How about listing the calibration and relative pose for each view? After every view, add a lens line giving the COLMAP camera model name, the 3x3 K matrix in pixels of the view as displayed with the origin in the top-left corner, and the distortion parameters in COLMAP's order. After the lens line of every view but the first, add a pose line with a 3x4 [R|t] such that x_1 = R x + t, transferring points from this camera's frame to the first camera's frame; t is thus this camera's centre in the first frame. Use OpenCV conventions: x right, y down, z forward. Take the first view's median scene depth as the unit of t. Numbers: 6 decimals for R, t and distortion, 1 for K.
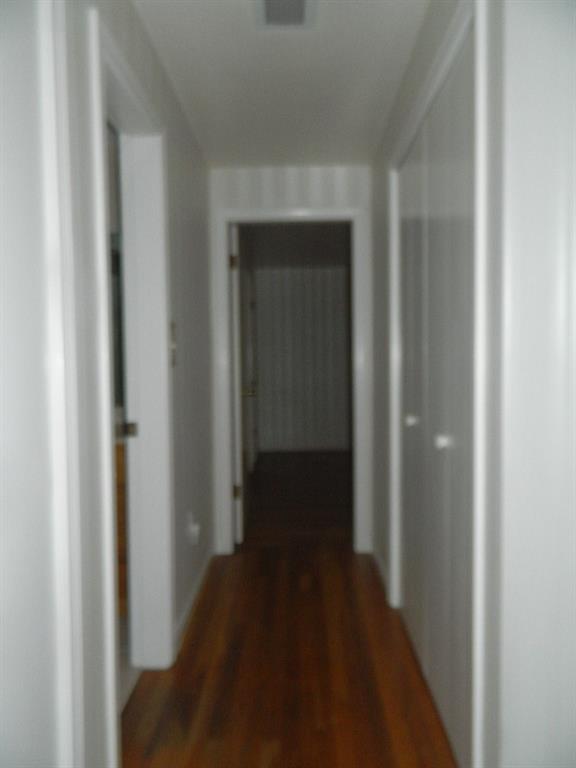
lens RADIAL K [[568.5, 0, 288.0], [0, 568.5, 384.0], [0, 0, 1]] dist [0.001516, 0.000659]
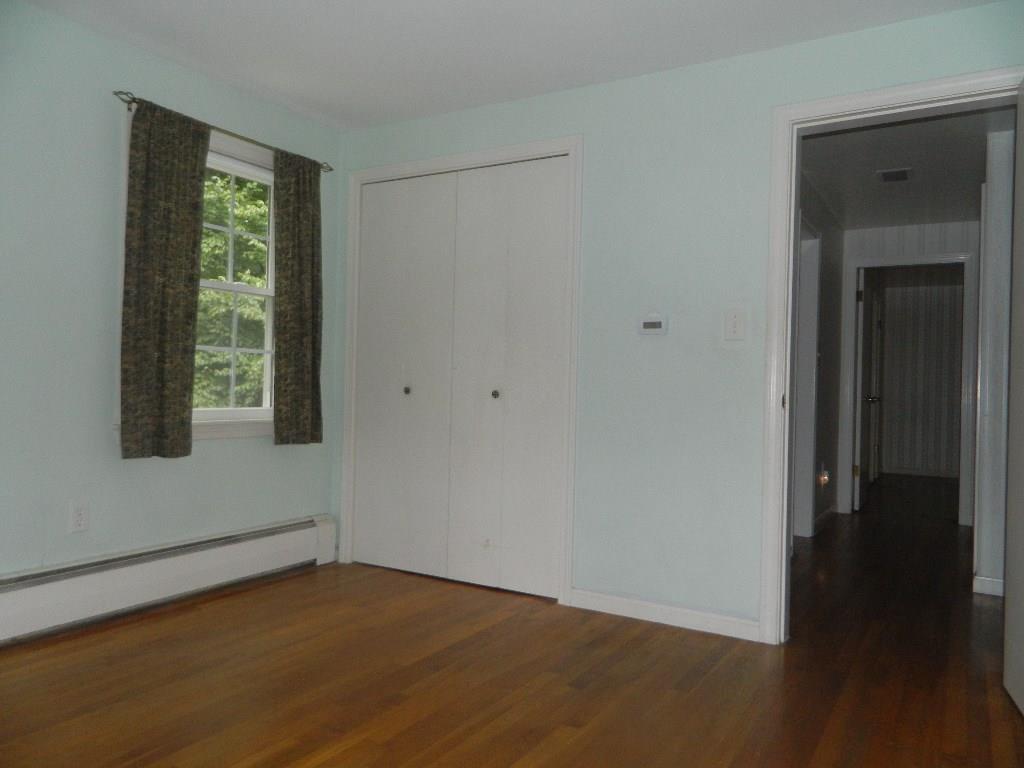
lens RADIAL K [[758.0, 0, 512.0], [0, 758.0, 384.0], [0, 0, 1]] dist [0.001516, 0.000659]
pose [[0.867464, 0.030571, -0.496559, 0.082831], [-0.057138, 0.997628, -0.038398, 0.100832], [0.494207, 0.061682, 0.867153, -0.903588]]
